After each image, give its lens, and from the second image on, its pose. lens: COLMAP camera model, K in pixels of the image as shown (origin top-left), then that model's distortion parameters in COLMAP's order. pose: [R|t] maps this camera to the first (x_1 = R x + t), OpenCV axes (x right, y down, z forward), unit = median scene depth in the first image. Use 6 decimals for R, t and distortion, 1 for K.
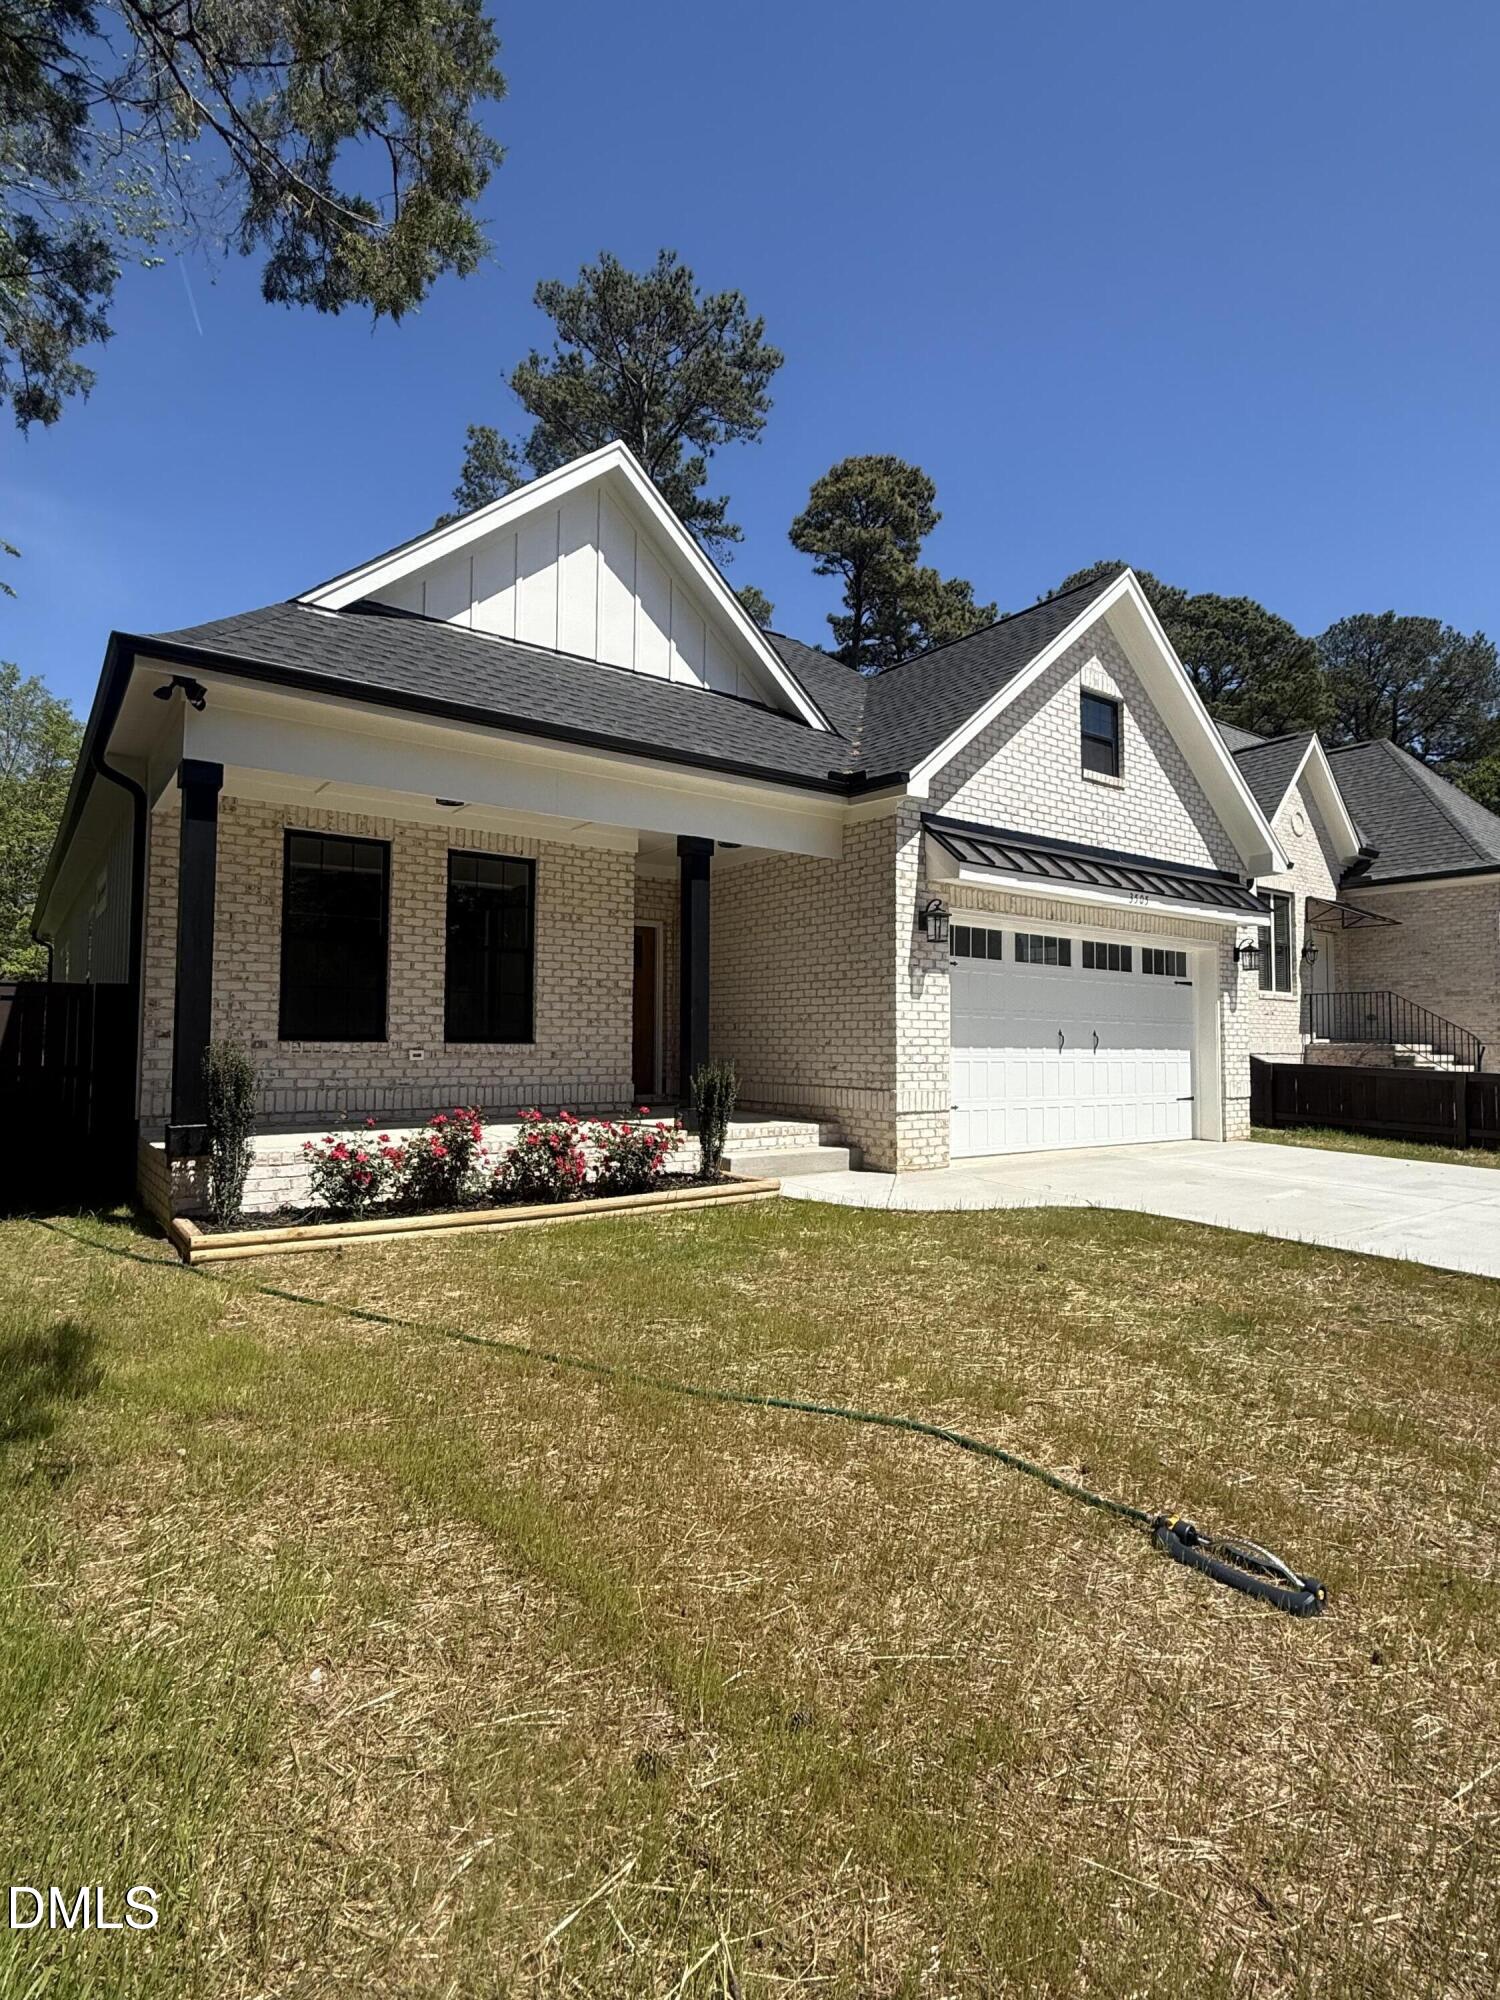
lens RADIAL K [[1029.4, 0, 759.4], [0, 1029.4, 1002.0], [0, 0, 1]] dist [-0.025382, 0.000458]
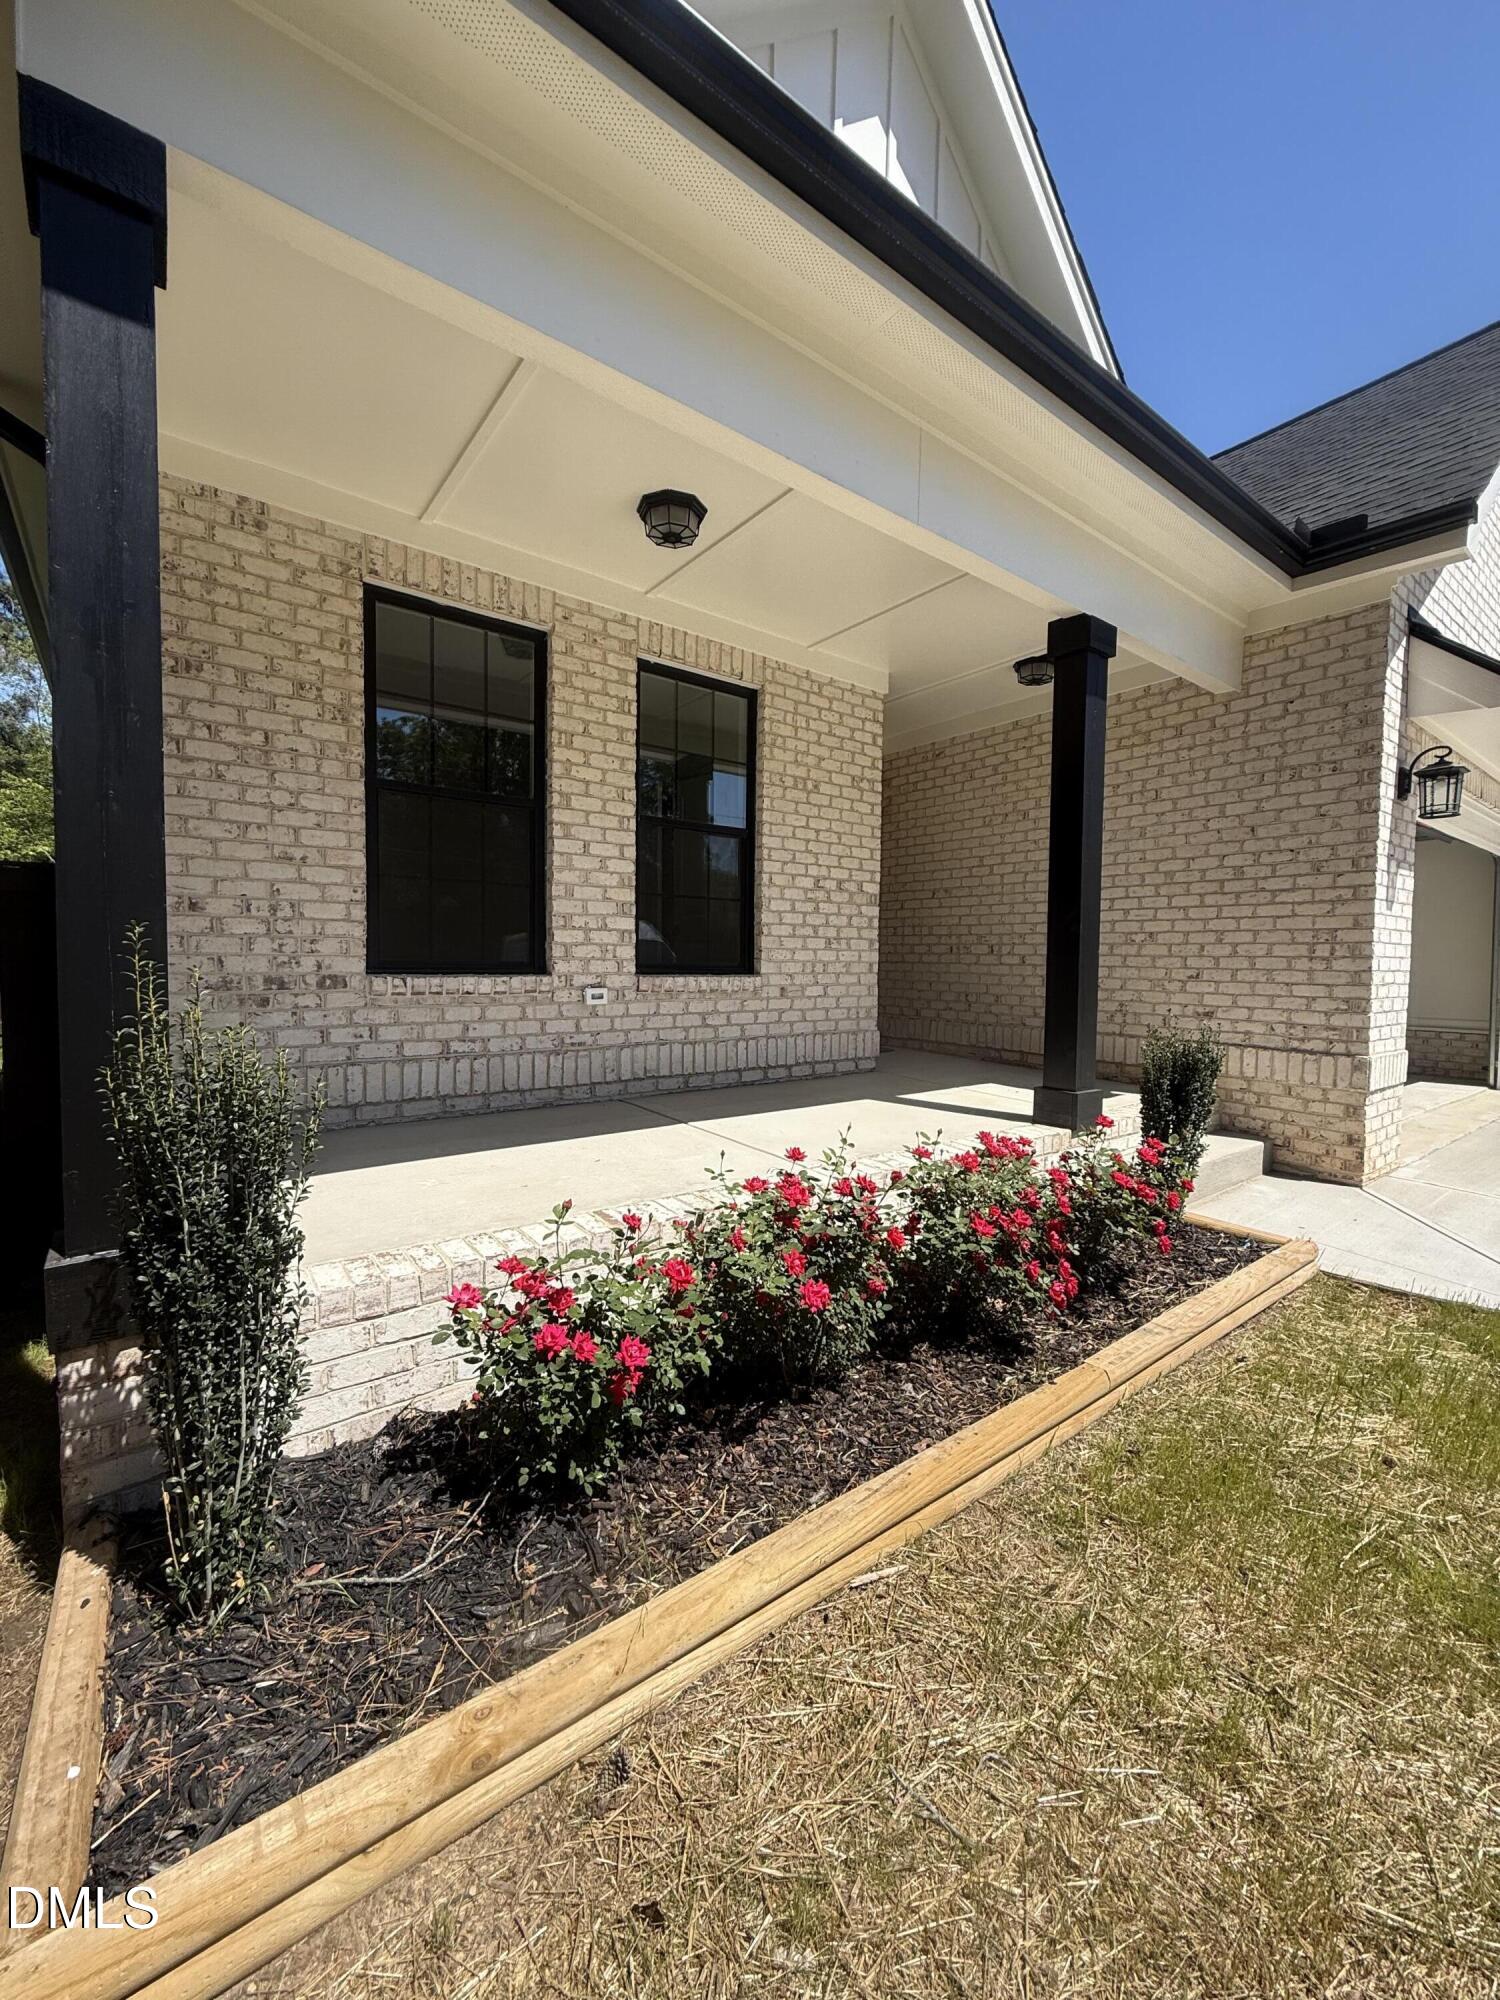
lens RADIAL K [[797.5, 0, 747.3], [0, 797.5, 1000.4], [0, 0, 1]] dist [-0.009871, -0.000043]
pose [[0.999938, 0.005335, 0.009758, -0.243221], [-0.006231, 0.995529, 0.094250, 0.008822], [-0.009212, -0.094305, 0.995501, 0.515266]]
